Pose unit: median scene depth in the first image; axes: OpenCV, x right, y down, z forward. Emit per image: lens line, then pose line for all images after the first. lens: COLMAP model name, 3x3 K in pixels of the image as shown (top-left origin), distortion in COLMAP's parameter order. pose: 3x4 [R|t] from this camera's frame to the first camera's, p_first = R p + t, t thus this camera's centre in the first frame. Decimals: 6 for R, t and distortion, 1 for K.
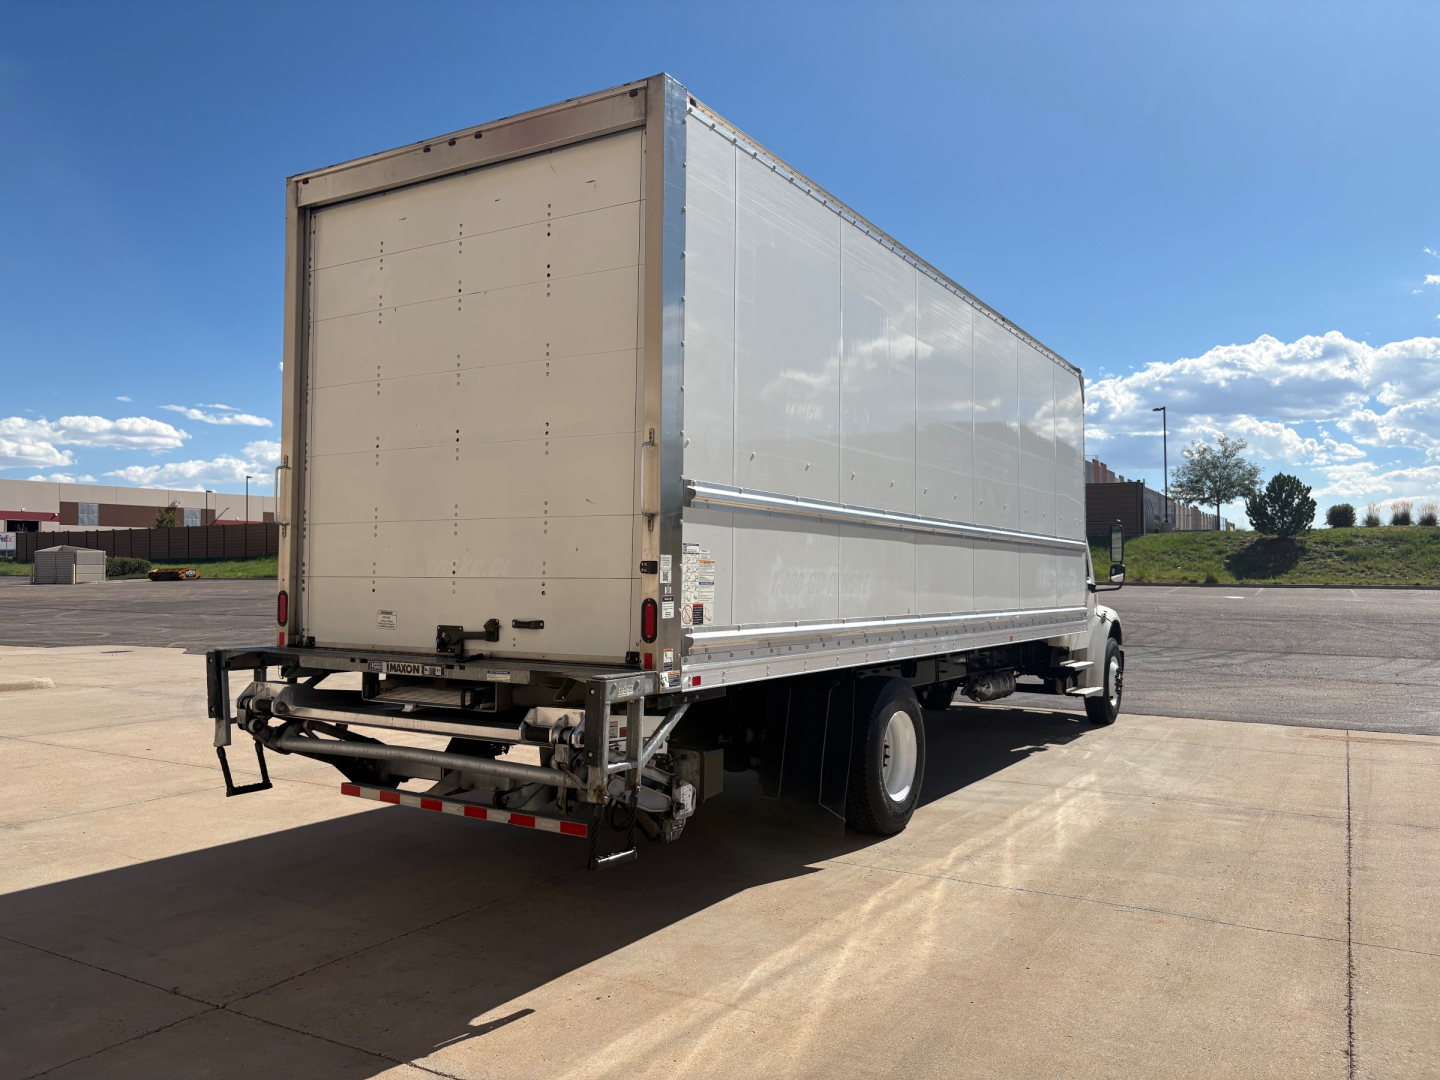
lens RADIAL K [[1106.0, 0, 699.0], [0, 1106.0, 544.2], [0, 0, 1]] dist [0.058130, -0.120038]
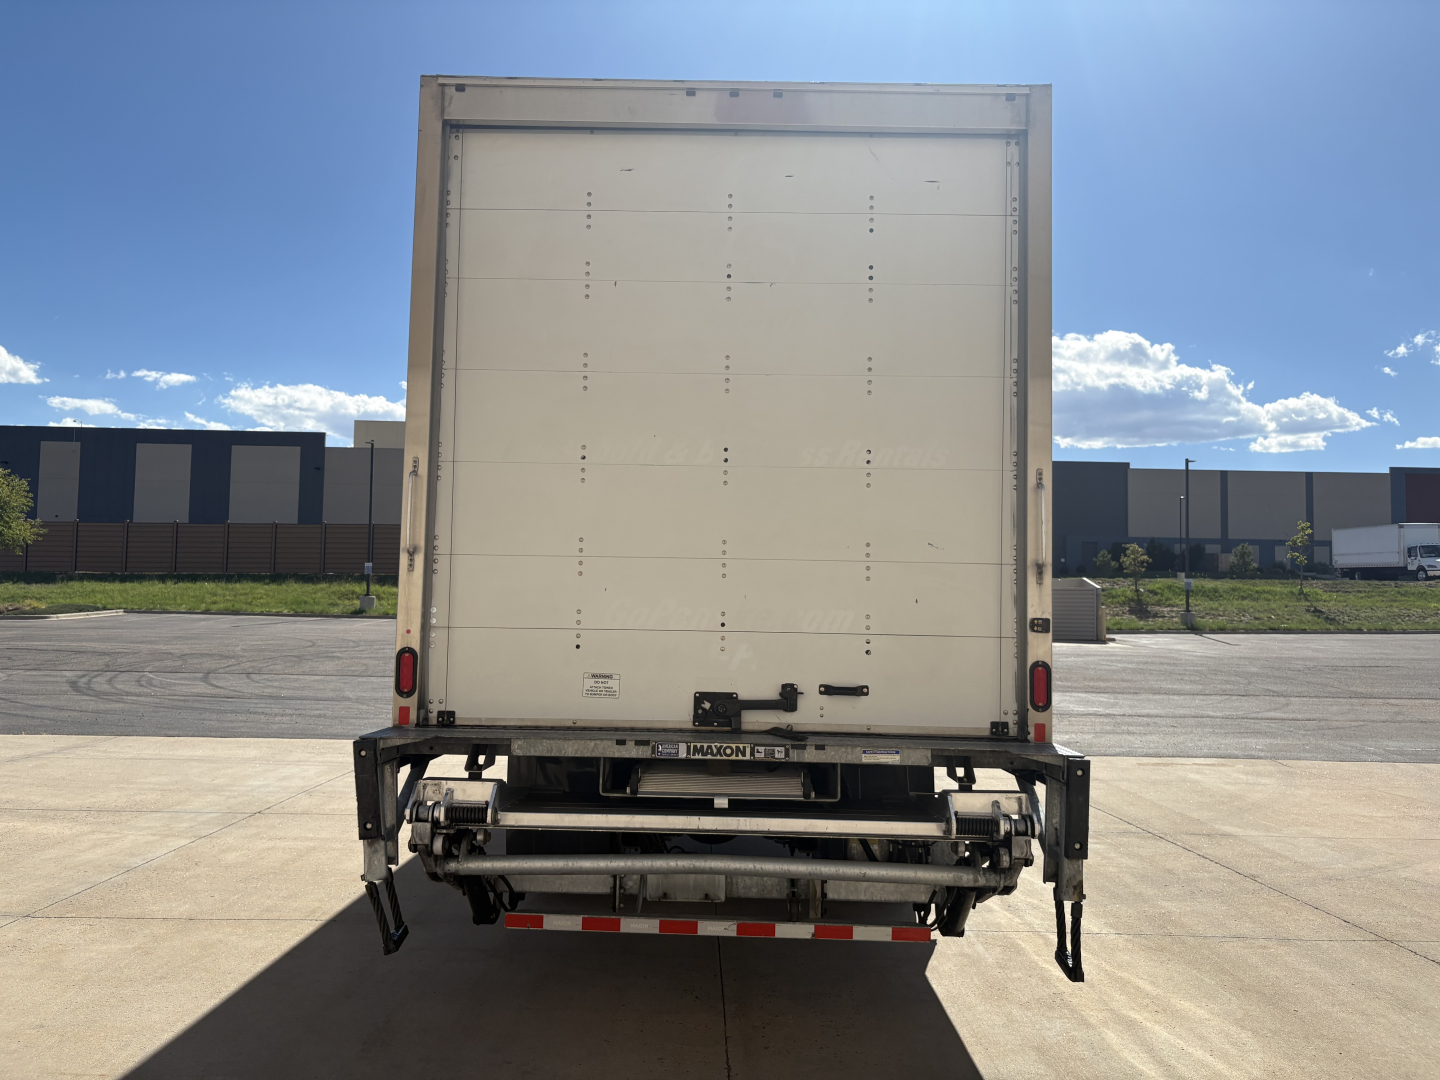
lens RADIAL K [[1100.3, 0, 706.0], [0, 1100.3, 538.4], [0, 0, 1]] dist [0.059565, -0.090781]
pose [[0.856599, 0.047927, 0.513752, -0.663474], [-0.030251, 0.998629, -0.042722, -0.002727], [-0.515095, 0.021054, 0.856875, 0.338968]]
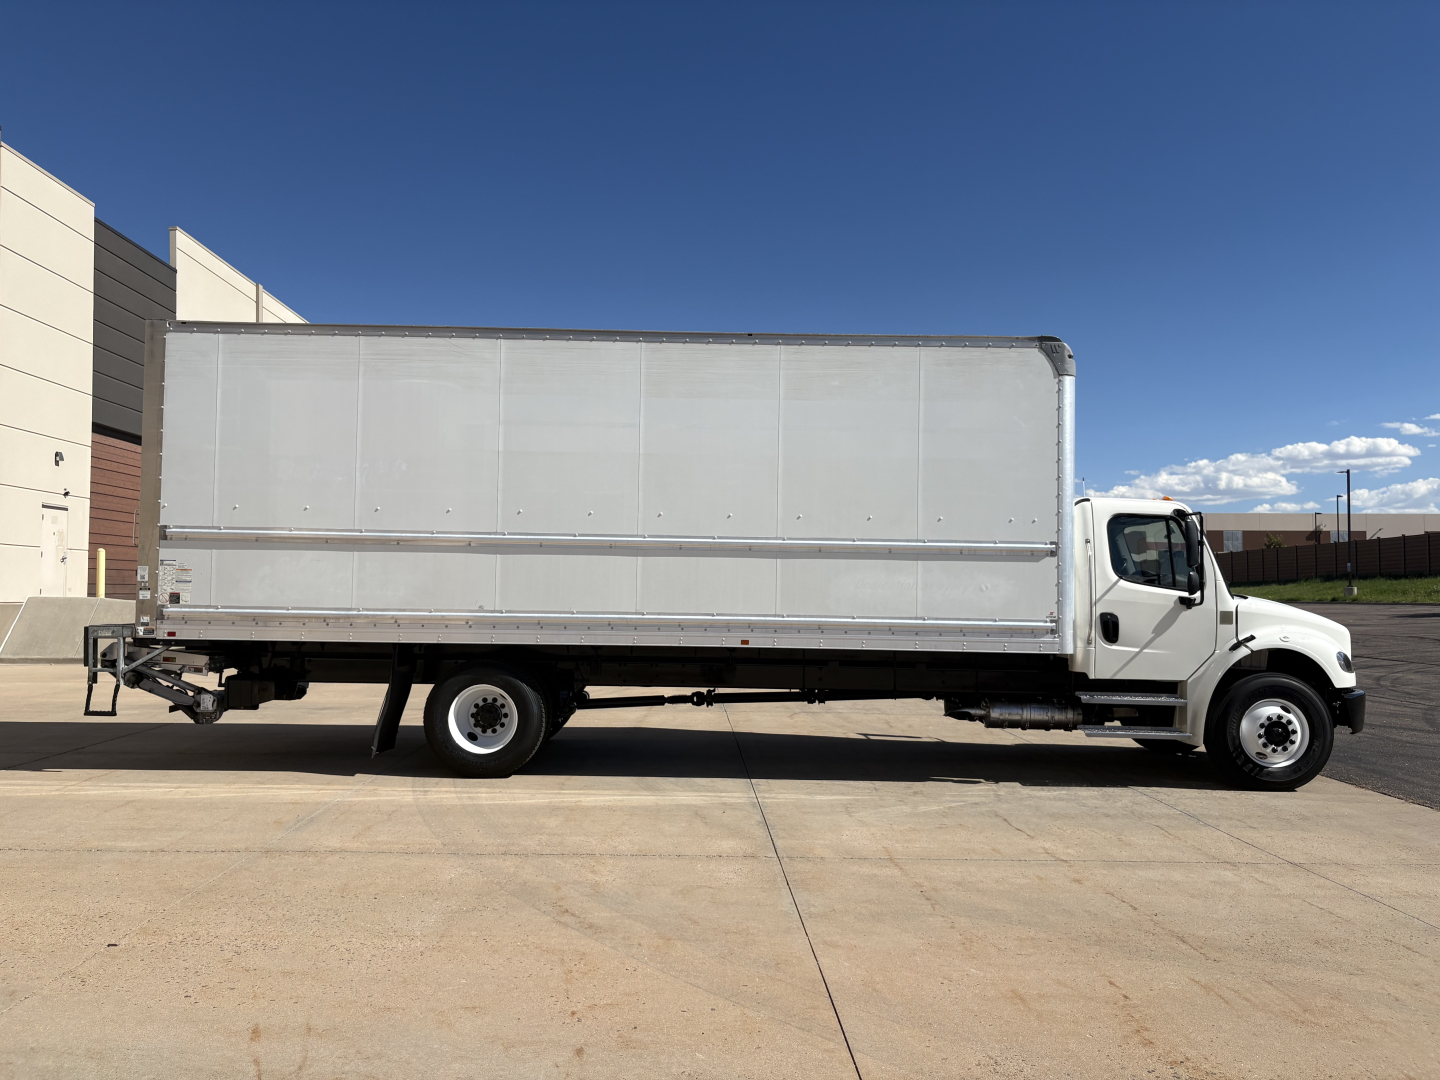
lens RADIAL K [[1109.6, 0, 717.0], [0, 1109.6, 551.9], [0, 0, 1]] dist [0.017124, 0.001587]
pose [[0.540255, -0.031918, -0.840896, 1.999620], [0.017857, 0.999490, -0.026466, 0.050439], [0.841312, -0.000718, 0.540549, 0.739011]]
